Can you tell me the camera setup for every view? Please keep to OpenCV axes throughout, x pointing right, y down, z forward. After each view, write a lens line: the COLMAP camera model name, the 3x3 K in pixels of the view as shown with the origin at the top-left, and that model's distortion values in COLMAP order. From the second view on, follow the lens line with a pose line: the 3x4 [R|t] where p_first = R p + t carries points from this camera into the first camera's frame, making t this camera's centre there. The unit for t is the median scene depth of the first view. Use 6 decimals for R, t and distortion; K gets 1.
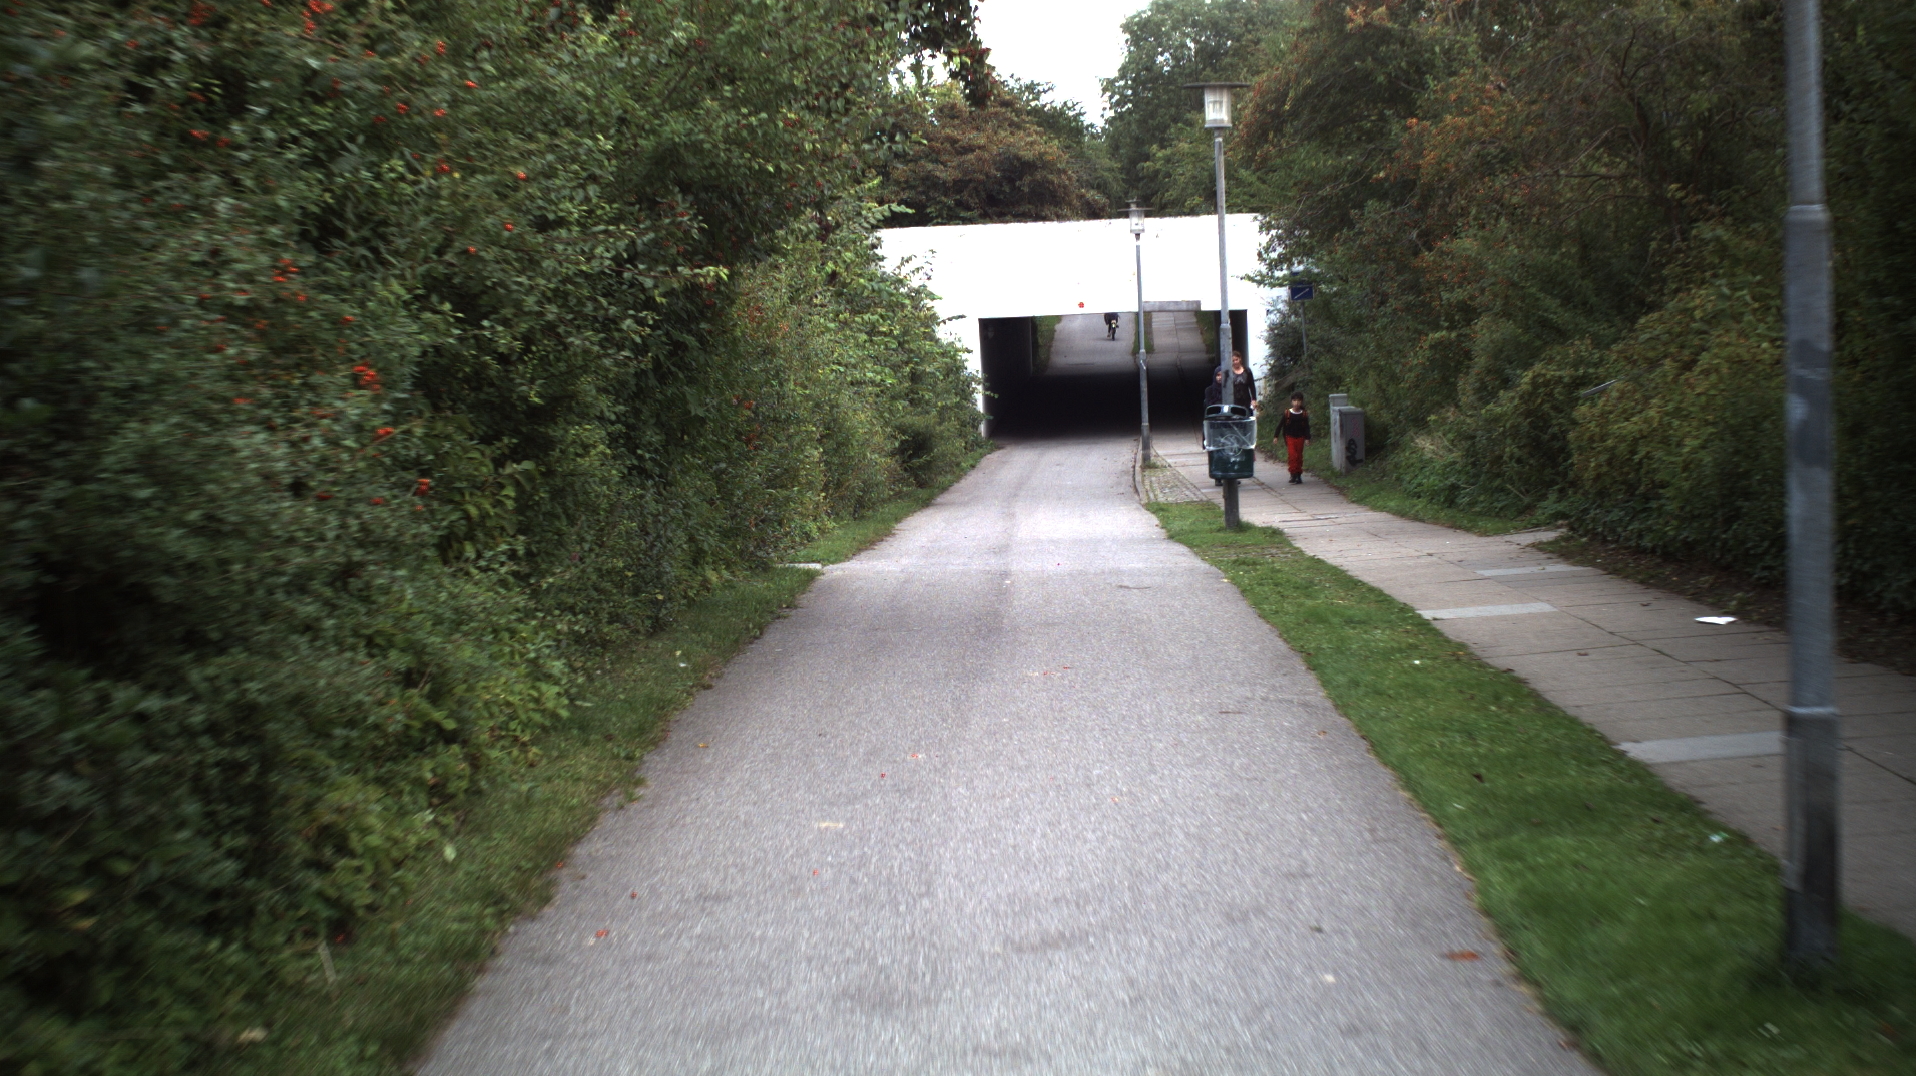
lens RADIAL K [[4057.7, 0, 958.0], [0, 4057.7, 538.0], [0, 0, 1]] dist [-0.261714, 0.098957]
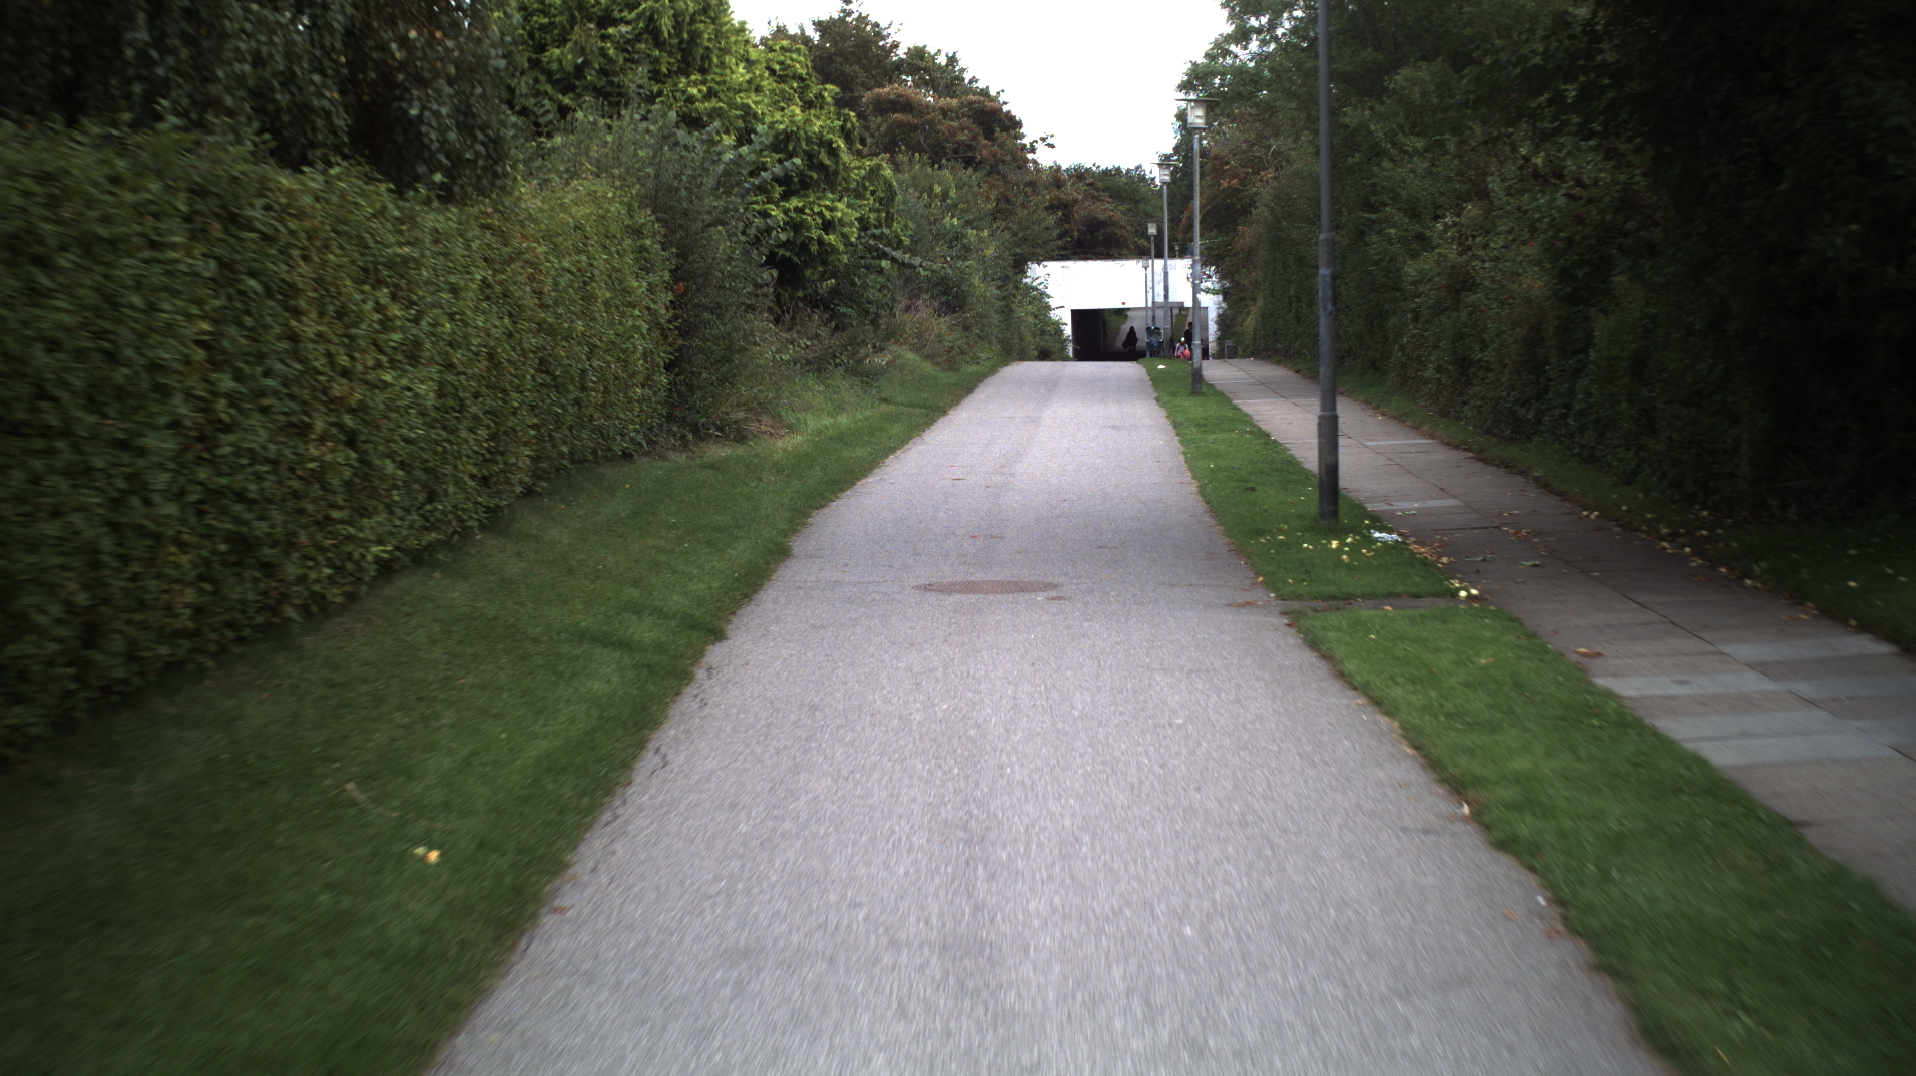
lens RADIAL K [[4057.7, 0, 958.0], [0, 4057.7, 538.0], [0, 0, 1]] dist [-0.261714, 0.098957]
pose [[0.999576, 0.019903, -0.021267, -0.005842], [-0.020027, 0.999783, -0.005658, 0.071862], [0.021150, 0.006081, 0.999758, -1.003634]]
